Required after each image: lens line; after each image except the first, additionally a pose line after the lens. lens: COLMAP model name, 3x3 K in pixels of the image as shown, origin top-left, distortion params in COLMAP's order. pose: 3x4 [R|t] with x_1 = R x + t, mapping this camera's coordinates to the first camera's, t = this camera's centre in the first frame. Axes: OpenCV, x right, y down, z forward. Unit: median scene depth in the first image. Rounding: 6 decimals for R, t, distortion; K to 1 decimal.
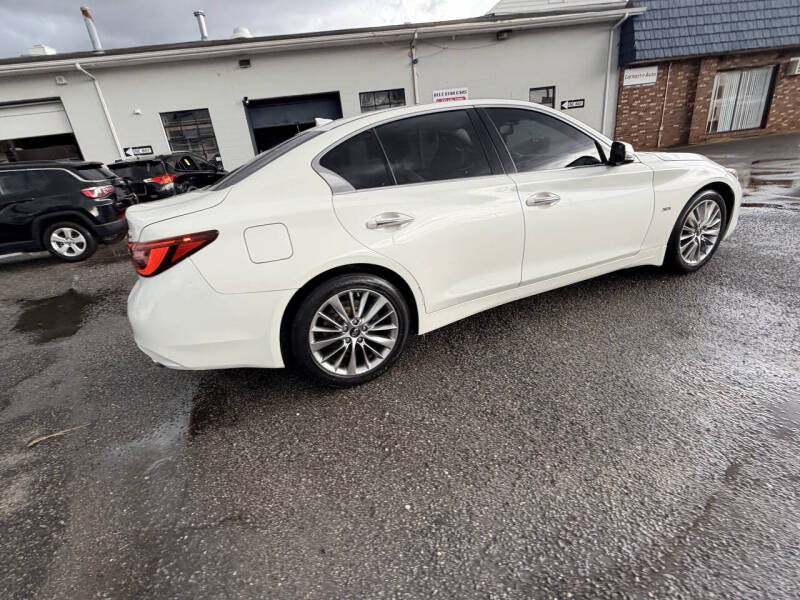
lens RADIAL K [[382.7, 0, 402.1], [0, 382.7, 312.6], [0, 0, 1]] dist [-0.001036, -0.000614]
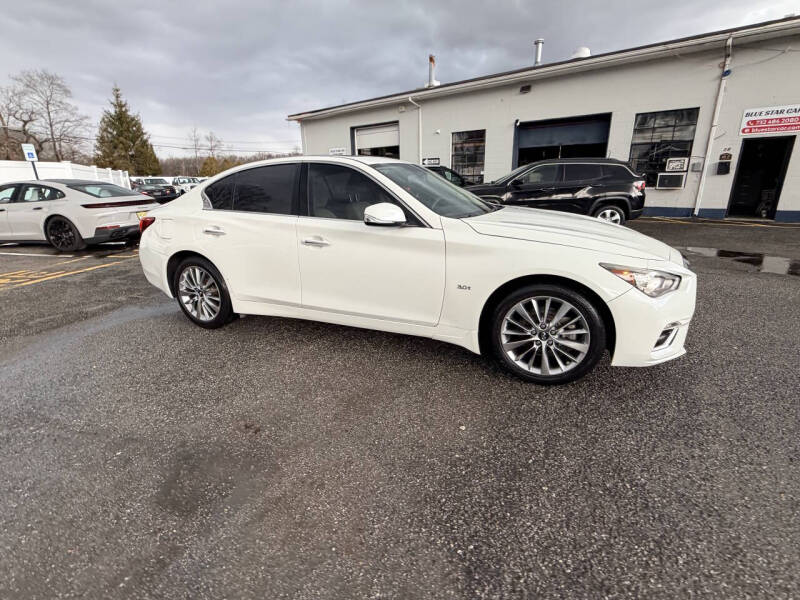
lens RADIAL K [[383.5, 0, 401.8], [0, 383.5, 310.7], [0, 0, 1]] dist [-0.001293, -0.000047]
pose [[0.674258, 0.324557, -0.663354, 0.282446], [-0.343802, 0.932927, 0.106996, -0.063259], [0.653587, 0.155919, 0.740616, 0.065543]]
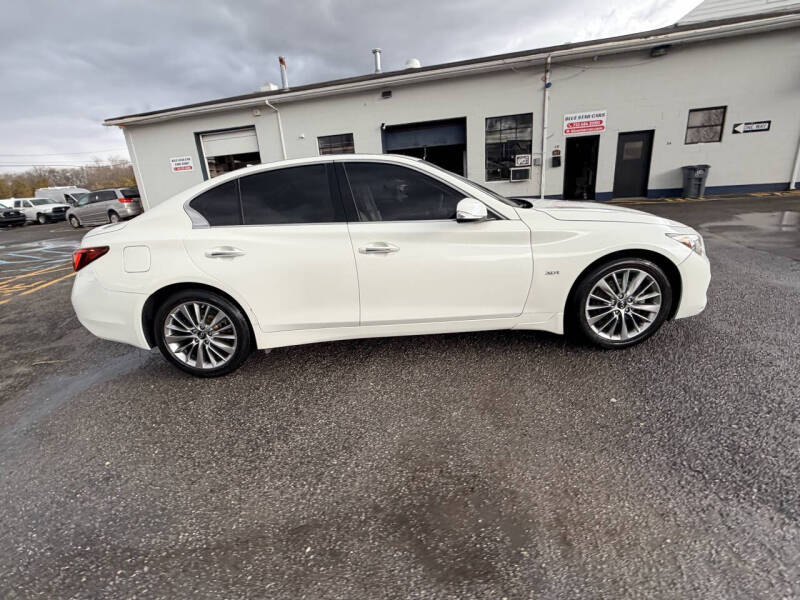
lens RADIAL K [[382.7, 0, 402.1], [0, 382.7, 312.6], [0, 0, 1]] dist [-0.001036, -0.000614]
pose [[0.910733, 0.174707, -0.374222, 0.171616], [-0.188026, 0.982164, 0.000934, -0.026980], [0.367710, 0.069513, 0.927339, 0.010391]]
